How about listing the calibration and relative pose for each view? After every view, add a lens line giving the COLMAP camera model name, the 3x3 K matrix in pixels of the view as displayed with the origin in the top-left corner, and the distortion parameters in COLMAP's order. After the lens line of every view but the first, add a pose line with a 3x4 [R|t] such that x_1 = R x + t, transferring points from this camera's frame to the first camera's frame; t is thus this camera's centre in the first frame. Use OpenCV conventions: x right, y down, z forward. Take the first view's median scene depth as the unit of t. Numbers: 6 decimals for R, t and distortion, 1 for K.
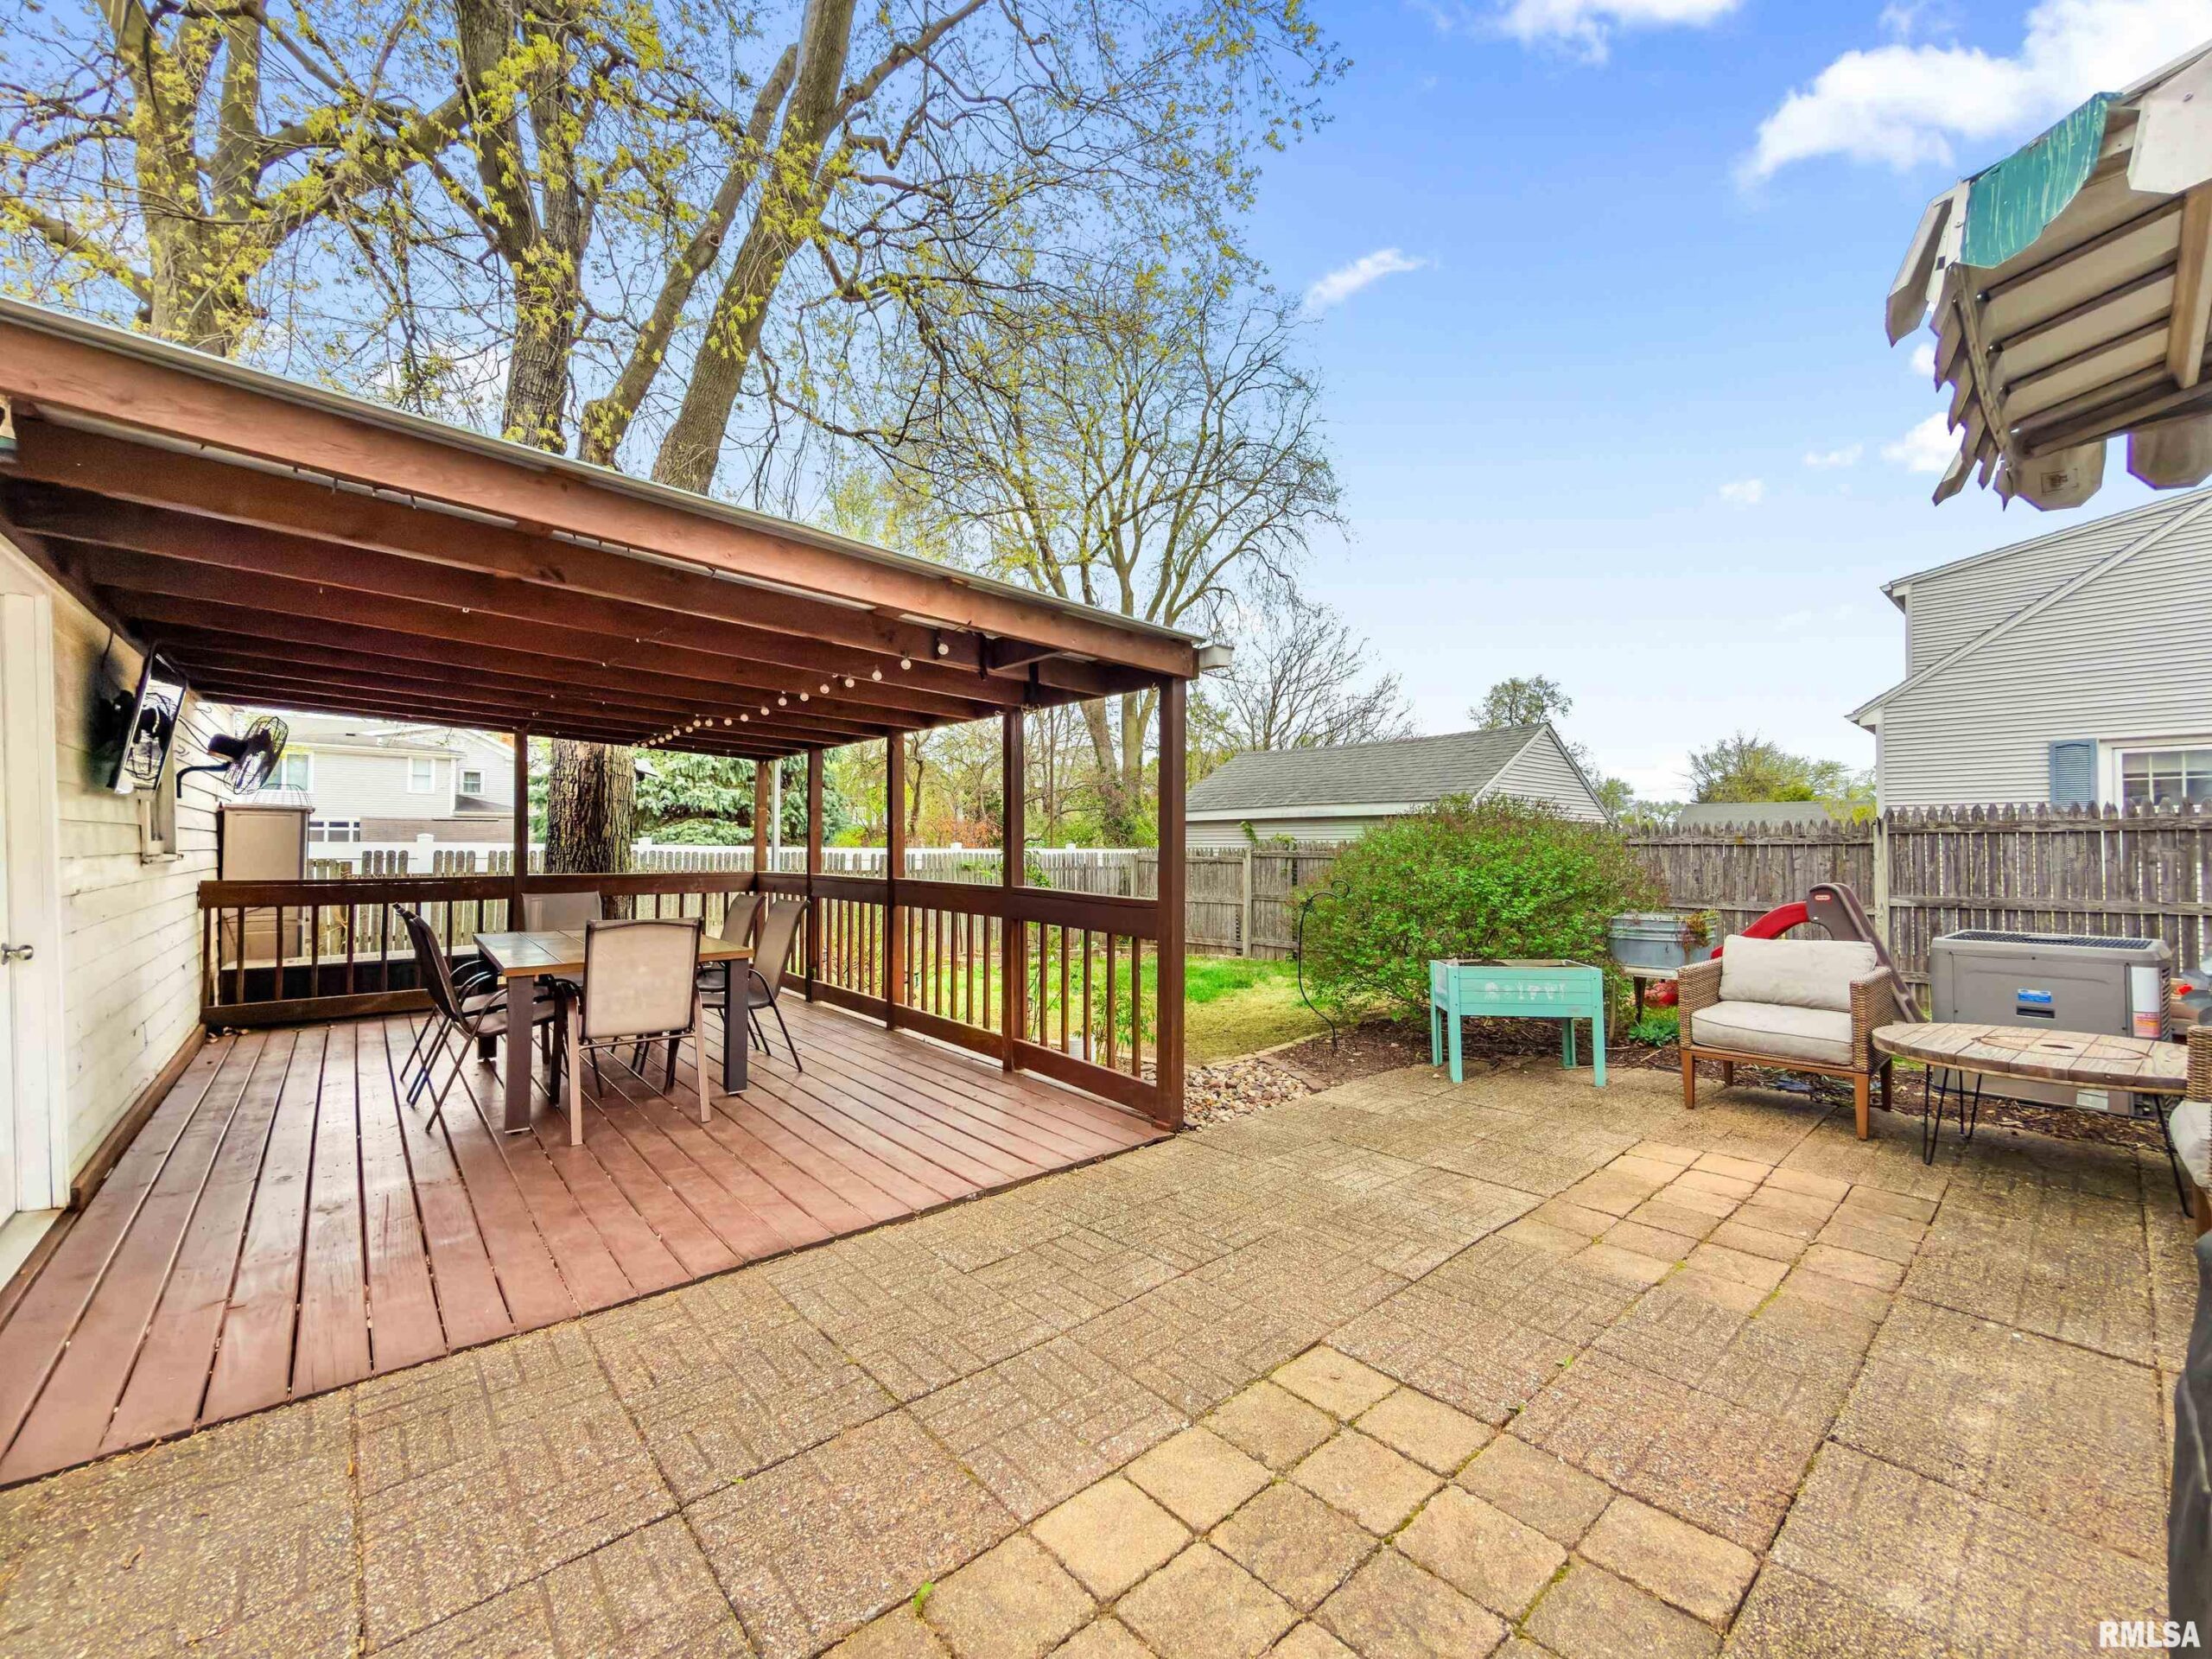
lens RADIAL K [[876.9, 0, 1105.7], [0, 876.9, 838.2], [0, 0, 1]] dist [0.001176, 0.000334]
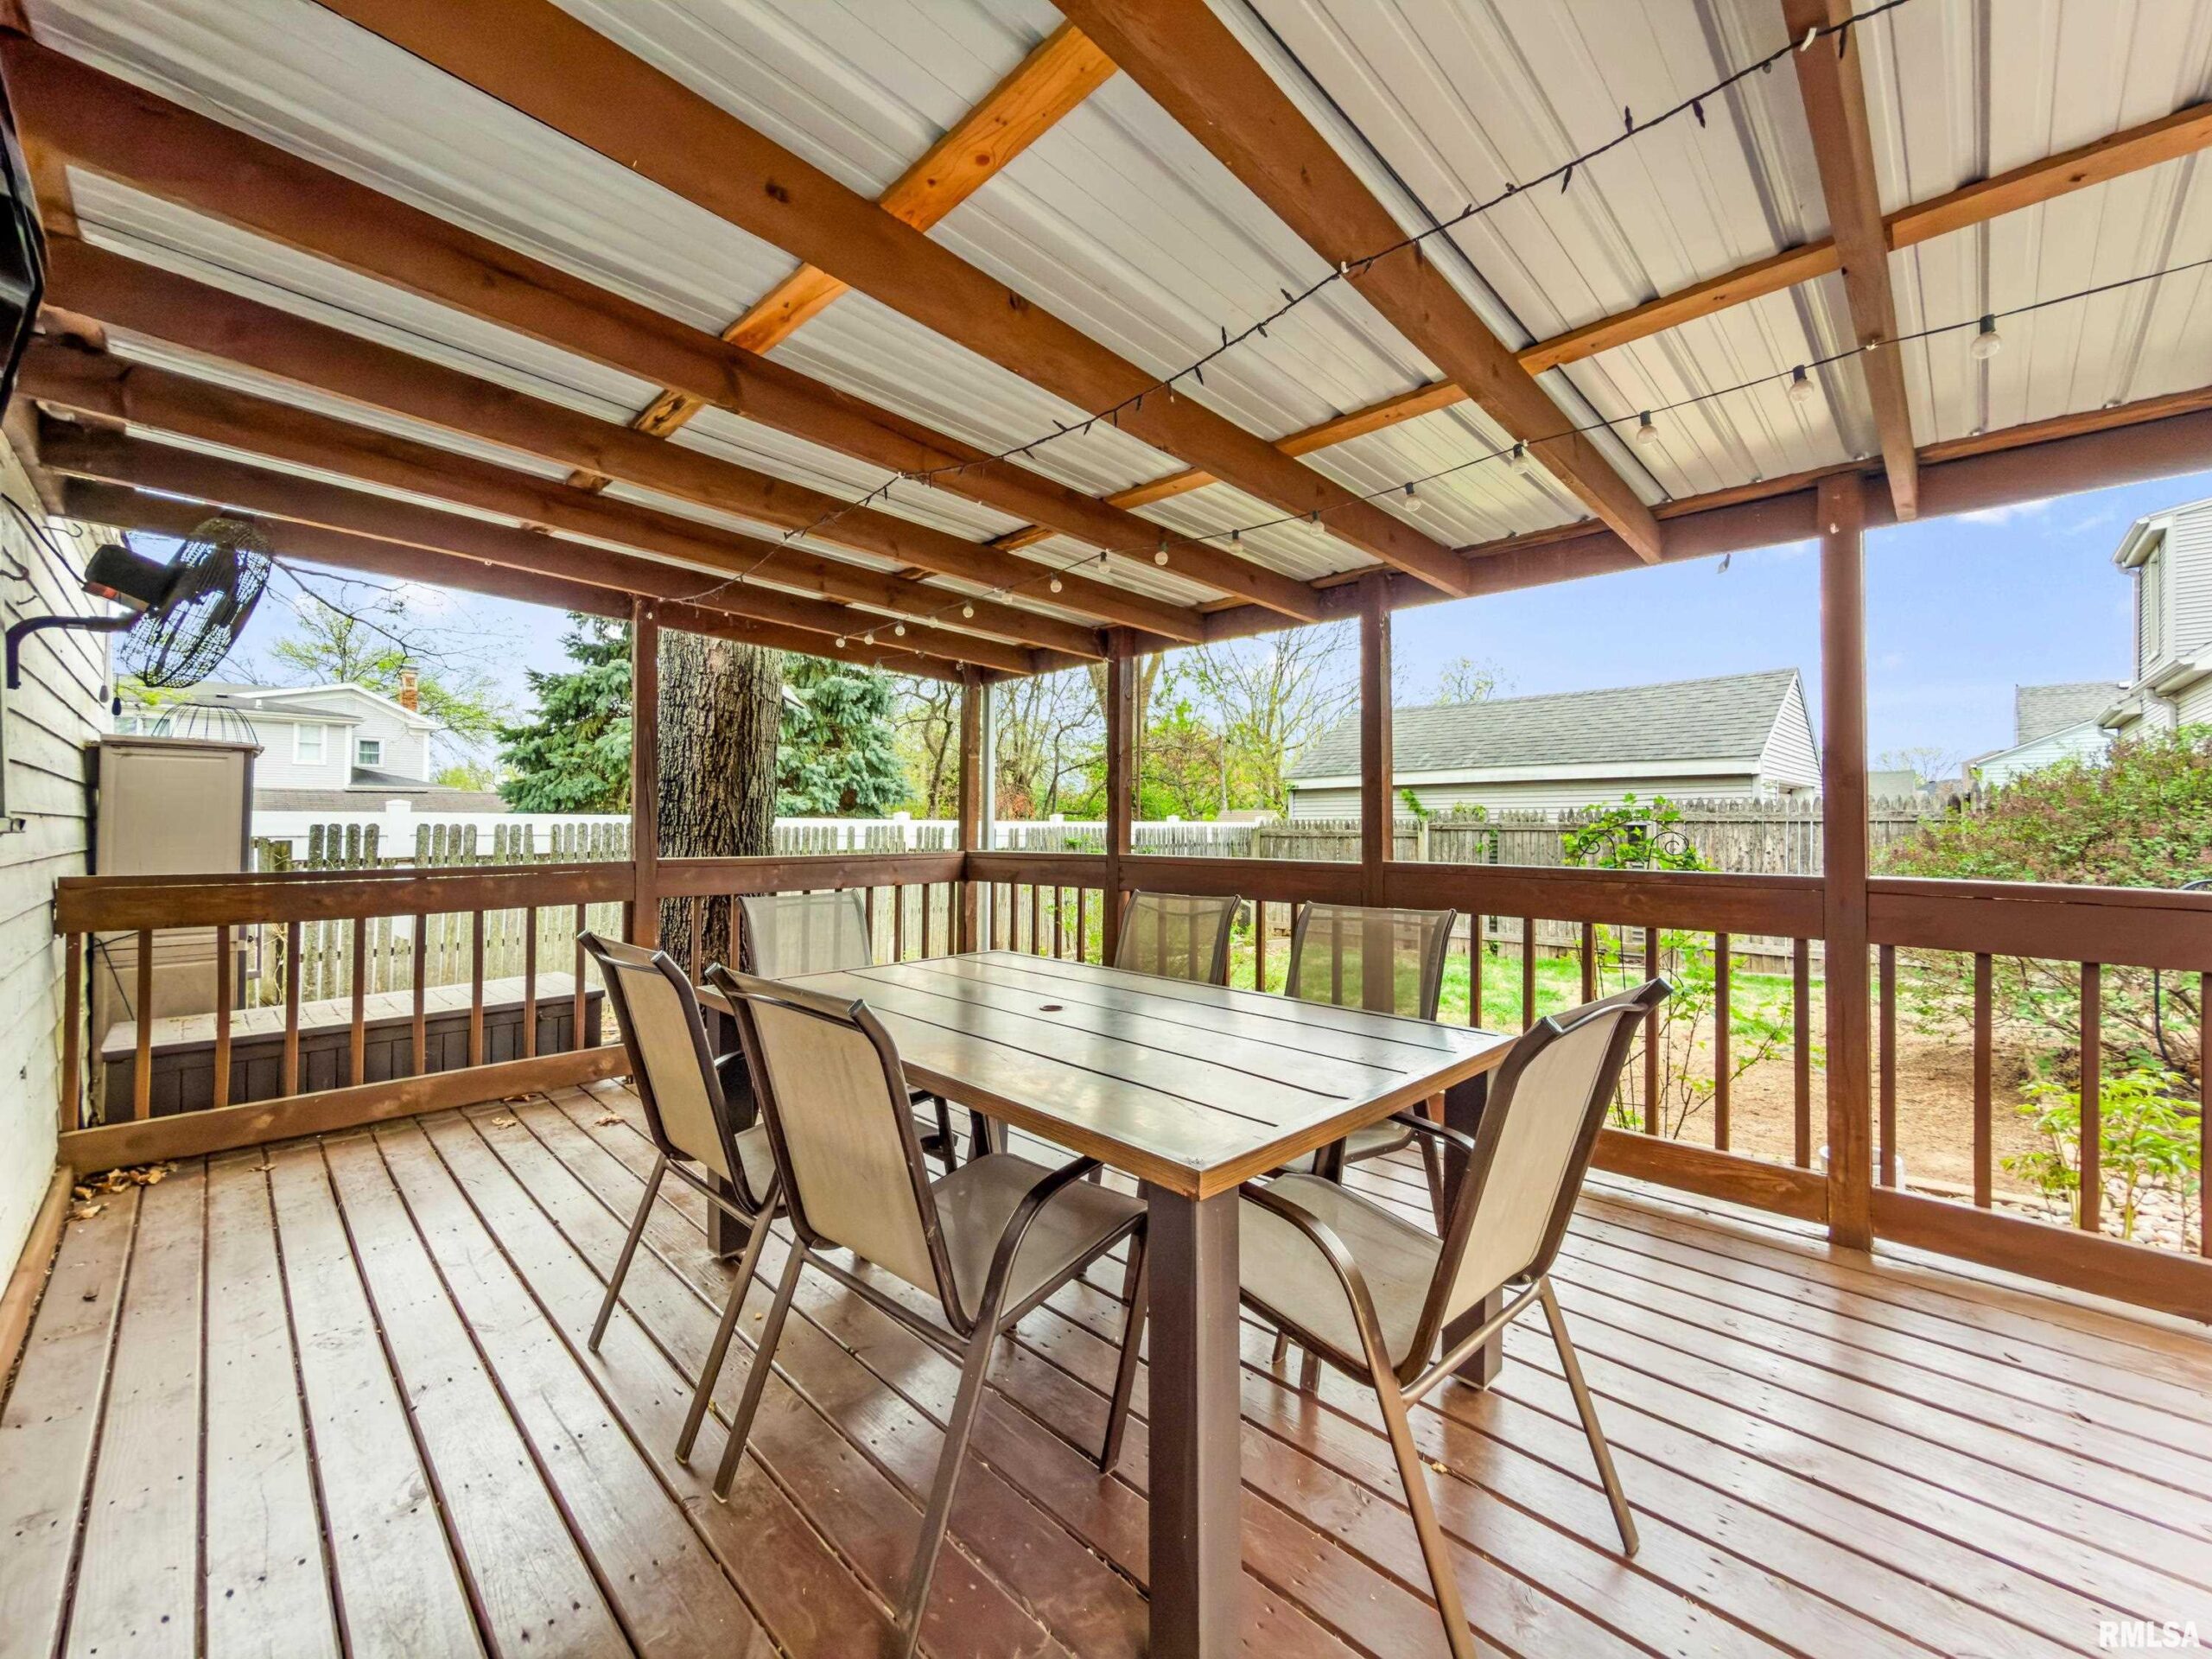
lens RADIAL K [[876.9, 0, 1102.4], [0, 876.9, 818.6], [0, 0, 1]] dist [0.001176, 0.000334]
pose [[0.996302, -0.003949, 0.085835, -0.378052], [0.003672, 0.999988, 0.003385, 0.012149], [-0.085847, -0.003058, 0.996304, 0.354764]]
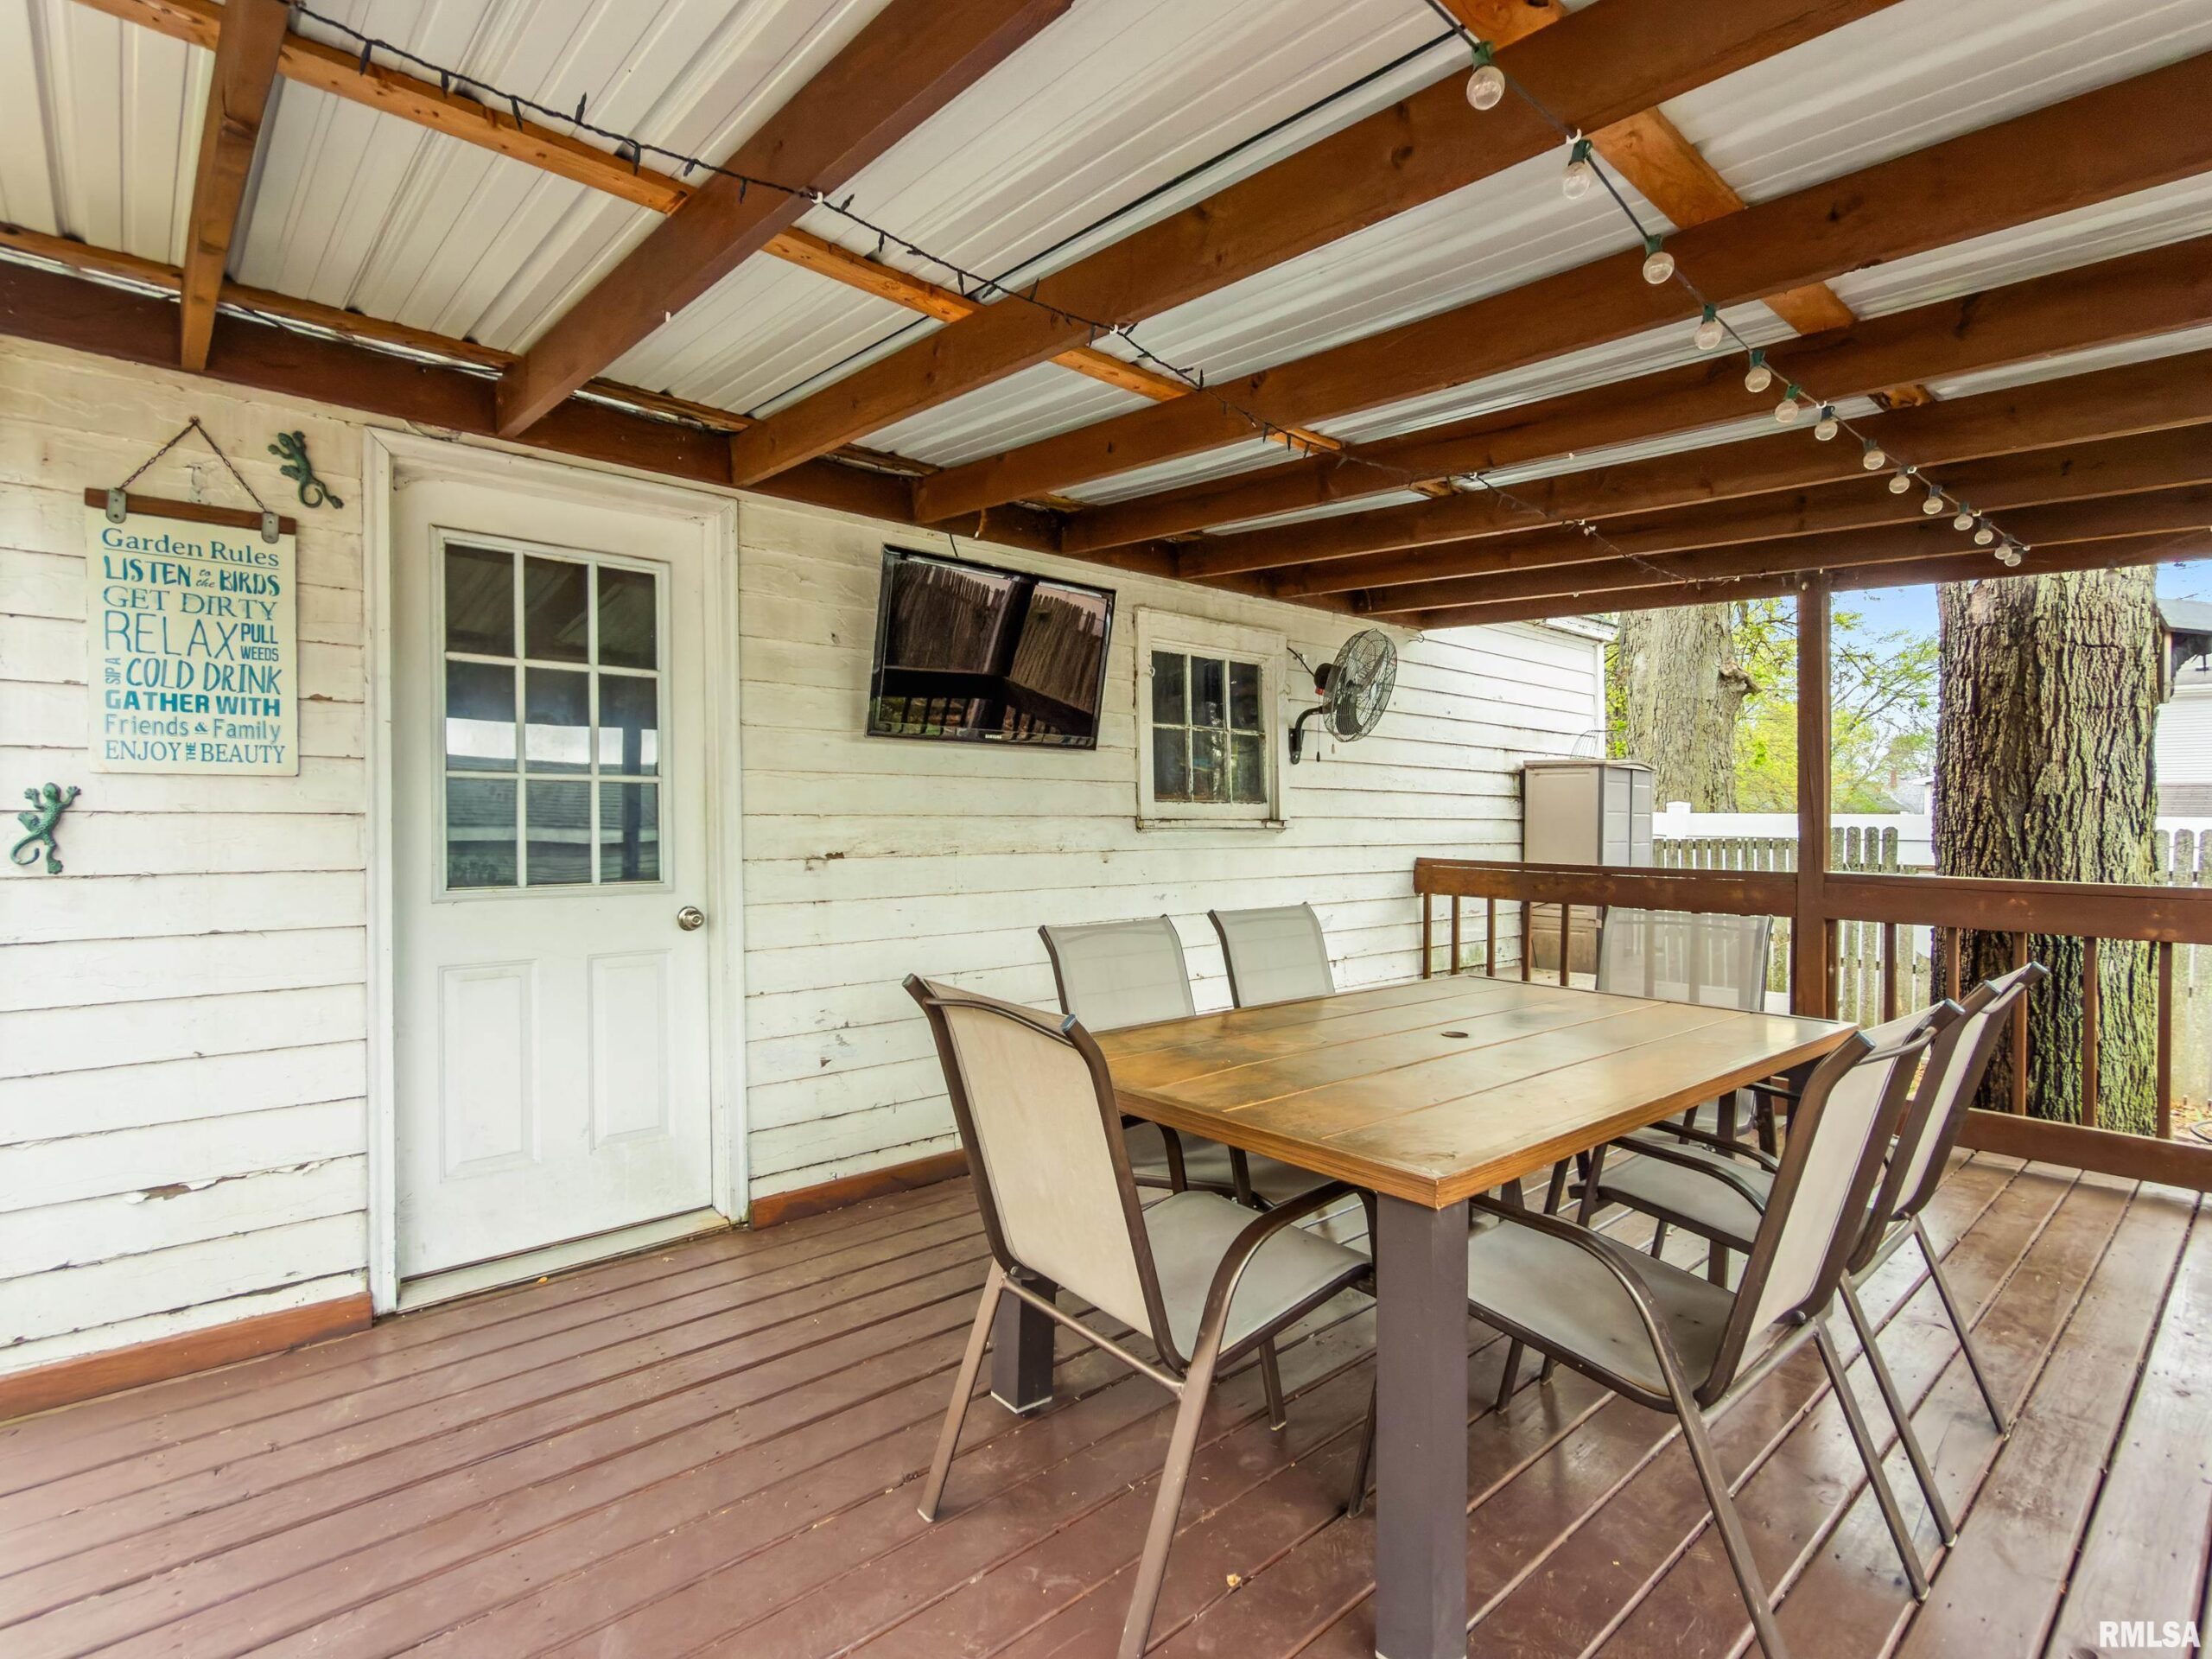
lens RADIAL K [[1102.3, 0, 1103.1], [0, 1102.3, 829.5], [0, 0, 1]] dist [0.000283, 0.000193]
pose [[0.028774, 0.009432, -0.999541, -0.044820], [-0.000388, 0.999956, 0.009425, 0.010822], [0.999586, 0.000116, 0.028777, 0.529434]]
